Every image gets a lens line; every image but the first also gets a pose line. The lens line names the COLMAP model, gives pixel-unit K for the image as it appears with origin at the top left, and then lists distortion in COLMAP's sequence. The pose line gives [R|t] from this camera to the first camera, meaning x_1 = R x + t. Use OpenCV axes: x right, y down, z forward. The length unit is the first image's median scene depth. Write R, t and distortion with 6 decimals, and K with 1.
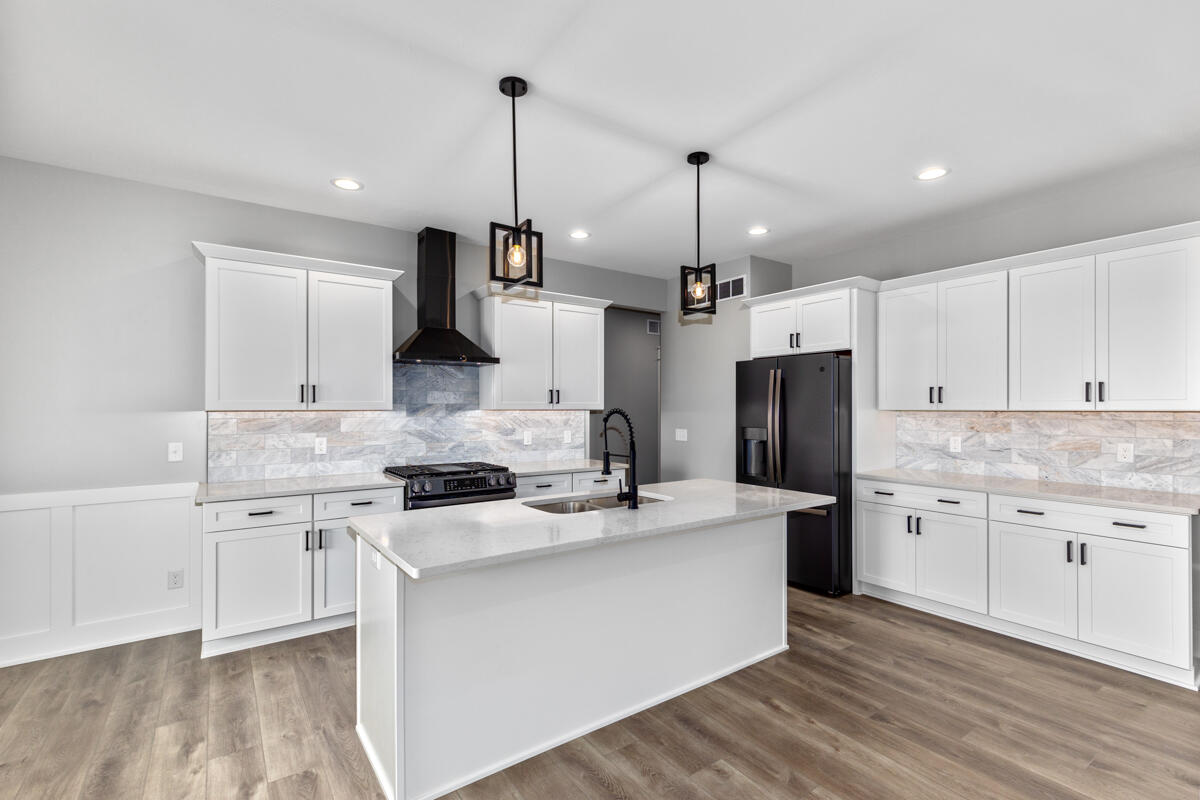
lens RADIAL K [[543.8, 0, 597.1], [0, 543.8, 405.4], [0, 0, 1]] dist [0.010302, -0.002243]
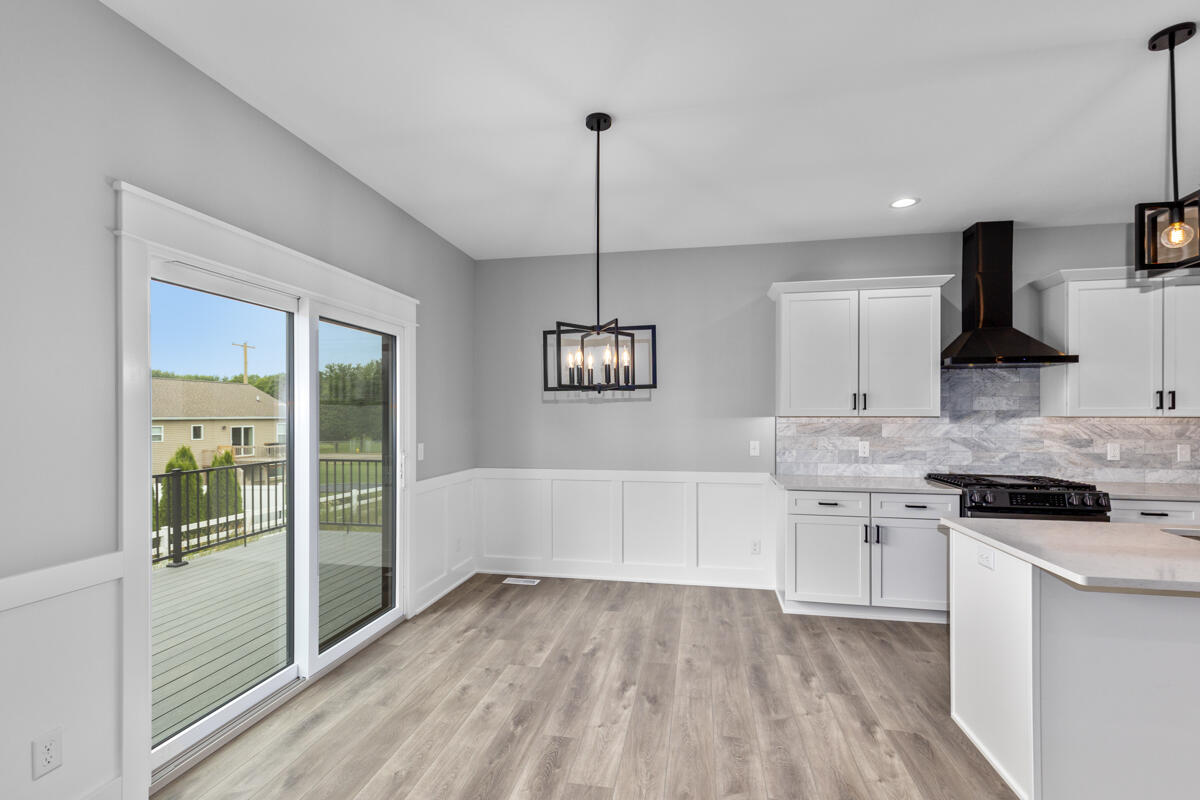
lens RADIAL K [[543.8, 0, 594.7], [0, 543.8, 414.0], [0, 0, 1]] dist [0.010302, -0.002243]
pose [[0.693907, 0.000255, -0.720065, -0.098671], [0.002707, 0.999992, 0.002963, -0.000983], [0.720060, -0.004006, 0.693900, -0.149953]]
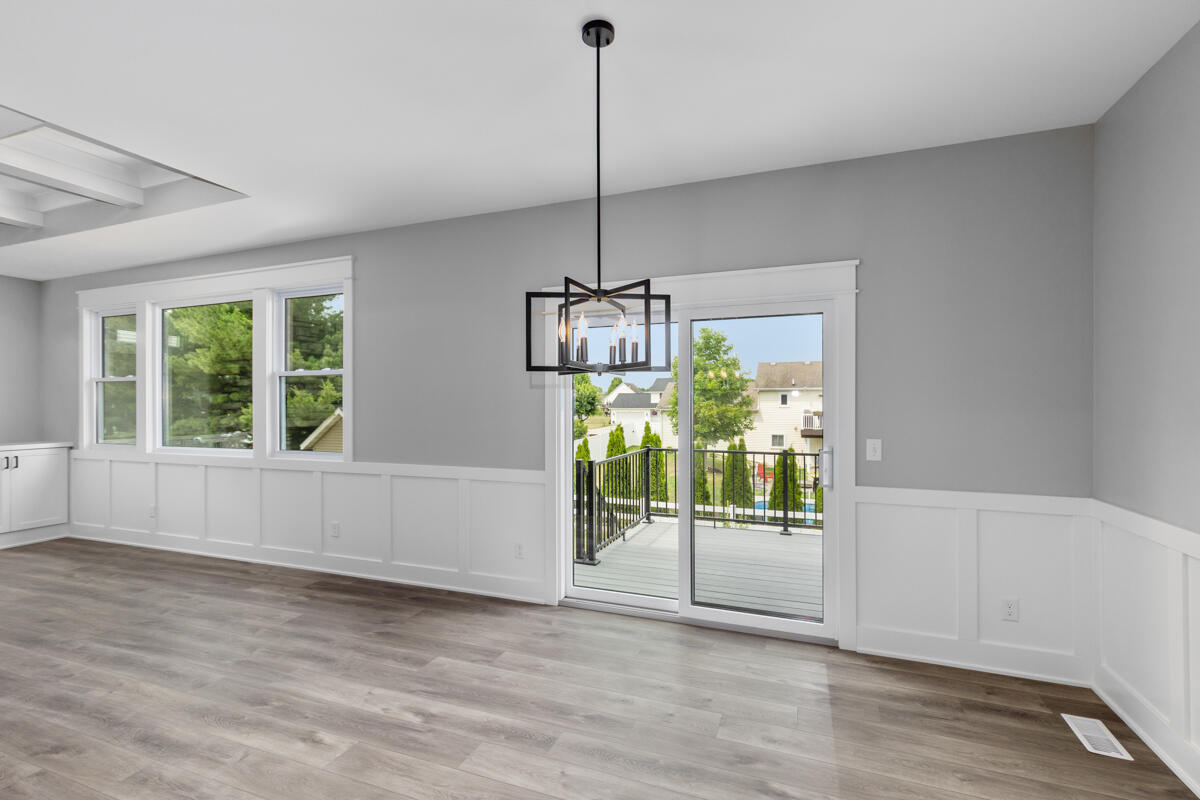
lens RADIAL K [[543.8, 0, 599.7], [0, 543.8, 397.9], [0, 0, 1]] dist [0.010302, -0.002243]
pose [[-0.831860, -0.003108, -0.554977, -0.288002], [0.006371, 0.999865, -0.015148, 0.005586], [0.554949, -0.016136, -0.831728, 0.788215]]
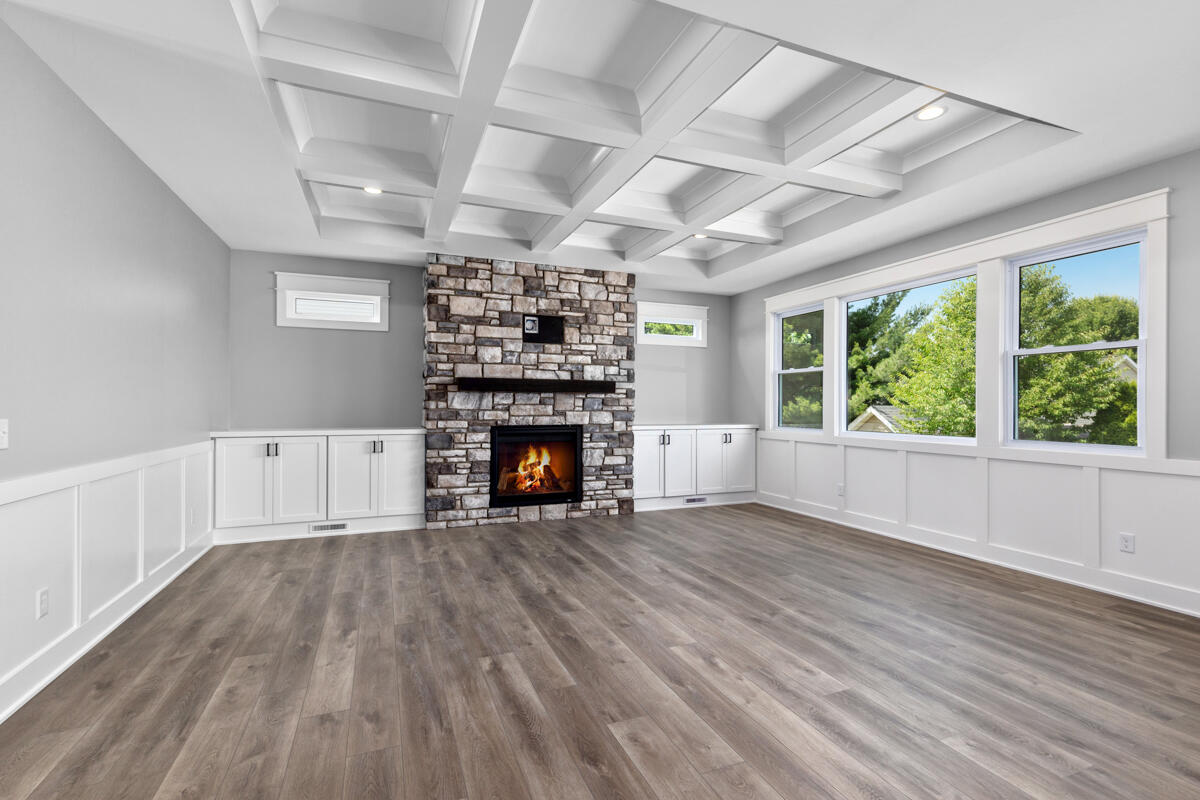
lens RADIAL K [[543.8, 0, 600.5], [0, 543.8, 402.1], [0, 0, 1]] dist [0.010302, -0.002243]
pose [[-0.973645, -0.003894, 0.228037, 0.203648], [-0.006552, 0.999919, -0.010900, 0.045077], [-0.227977, -0.012107, -0.973591, 0.602097]]
